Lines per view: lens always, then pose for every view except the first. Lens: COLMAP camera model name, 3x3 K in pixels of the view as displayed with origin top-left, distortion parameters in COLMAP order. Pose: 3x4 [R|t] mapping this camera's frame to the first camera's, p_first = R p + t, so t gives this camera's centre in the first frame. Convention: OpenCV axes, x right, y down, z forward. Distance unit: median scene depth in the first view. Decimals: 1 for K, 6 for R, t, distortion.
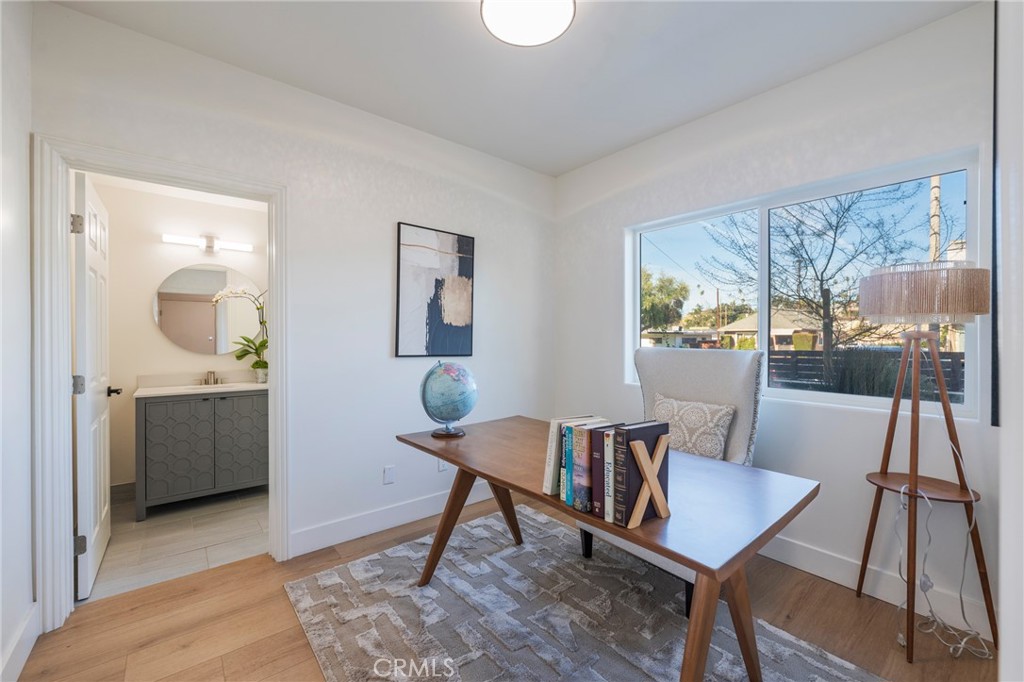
lens RADIAL K [[415.7, 0, 510.5], [0, 415.7, 336.9], [0, 0, 1]] dist [-0.003100, -0.000447]
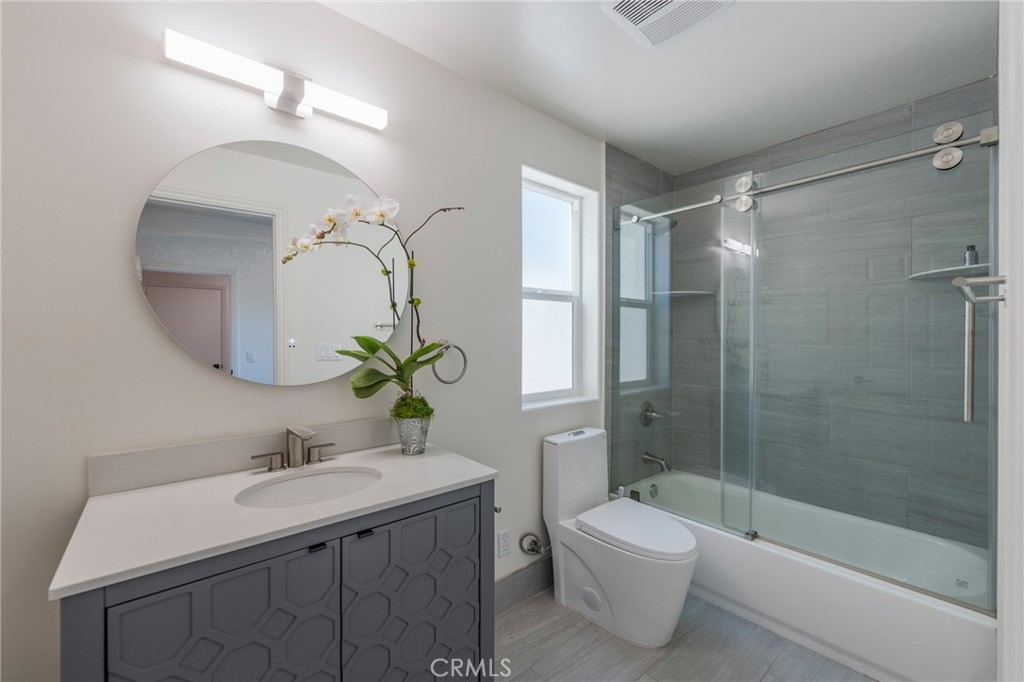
lens RADIAL K [[415.7, 0, 516.3], [0, 415.7, 341.0], [0, 0, 1]] dist [-0.003100, -0.000447]
pose [[0.999451, 0.004096, 0.032878, -0.515813], [-0.004388, 0.999951, 0.008820, -0.001553], [-0.032840, -0.008959, 0.999420, 0.597831]]
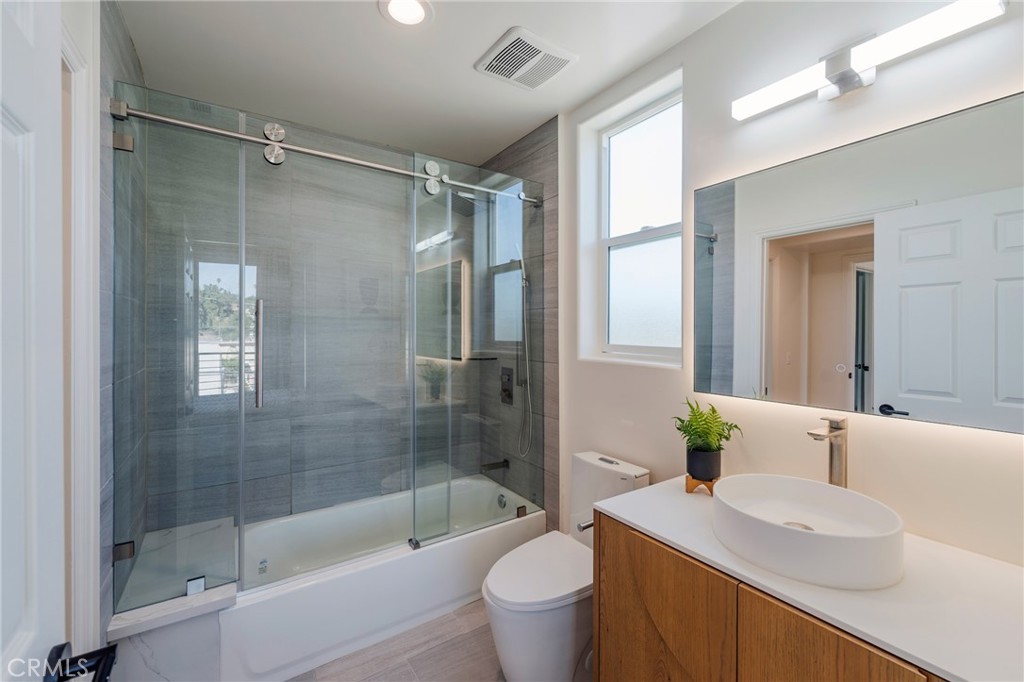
lens RADIAL K [[415.7, 0, 514.5], [0, 415.7, 341.9], [0, 0, 1]] dist [-0.003100, -0.000447]
pose [[-0.068663, 0.000334, -0.997640, -0.349200], [-0.032058, 0.999483, 0.002541, 0.011454], [0.997125, 0.032157, -0.068617, 0.734065]]
